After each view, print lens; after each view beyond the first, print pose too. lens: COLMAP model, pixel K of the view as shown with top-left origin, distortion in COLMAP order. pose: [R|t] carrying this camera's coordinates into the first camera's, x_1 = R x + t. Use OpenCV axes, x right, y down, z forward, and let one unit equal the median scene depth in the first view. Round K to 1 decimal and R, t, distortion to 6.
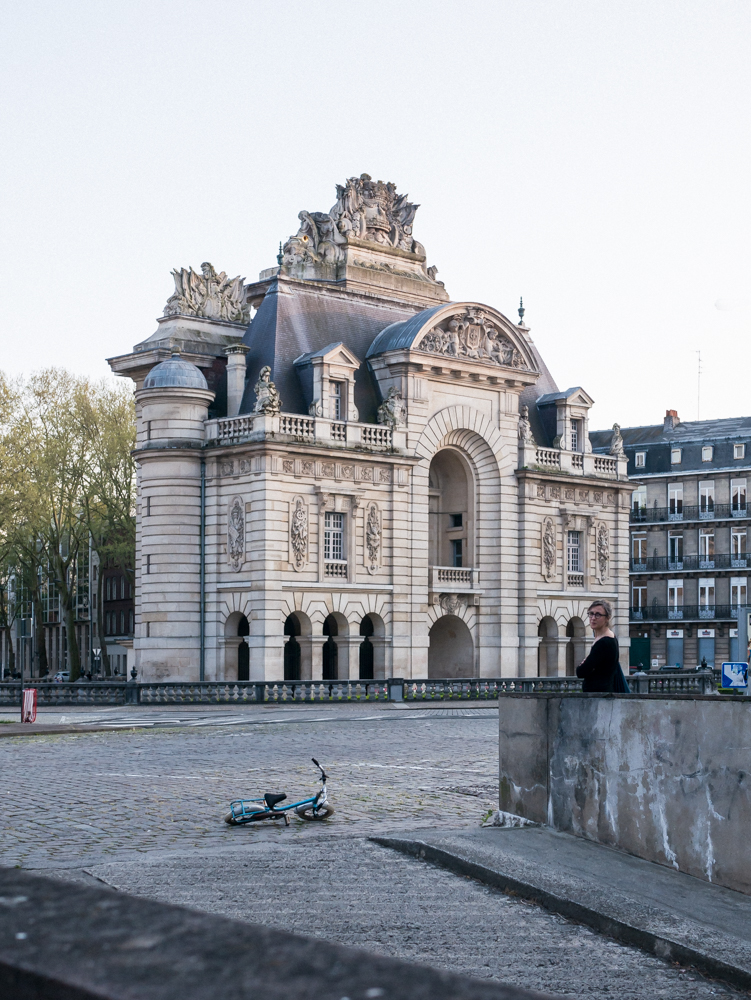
lens RADIAL K [[1474.6, 0, 321.7], [0, 1474.6, 499.0], [0, 0, 1]] dist [0.054346, 0.084163]
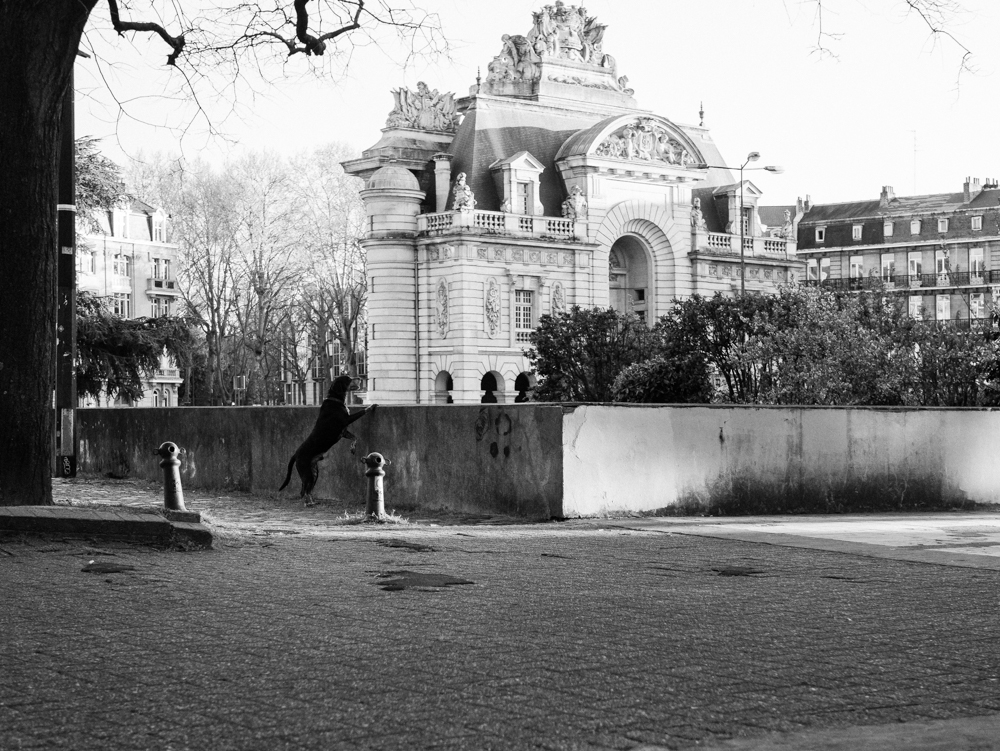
lens RADIAL K [[1474.6, 0, 500.0], [0, 1474.6, 375.5], [0, 0, 1]] dist [0.054346, 0.084163]
pose [[0.996373, 0.008557, -0.084665, 0.090751], [-0.001593, 0.996633, 0.081977, -0.020199], [0.085081, -0.081545, 0.993032, -0.214293]]
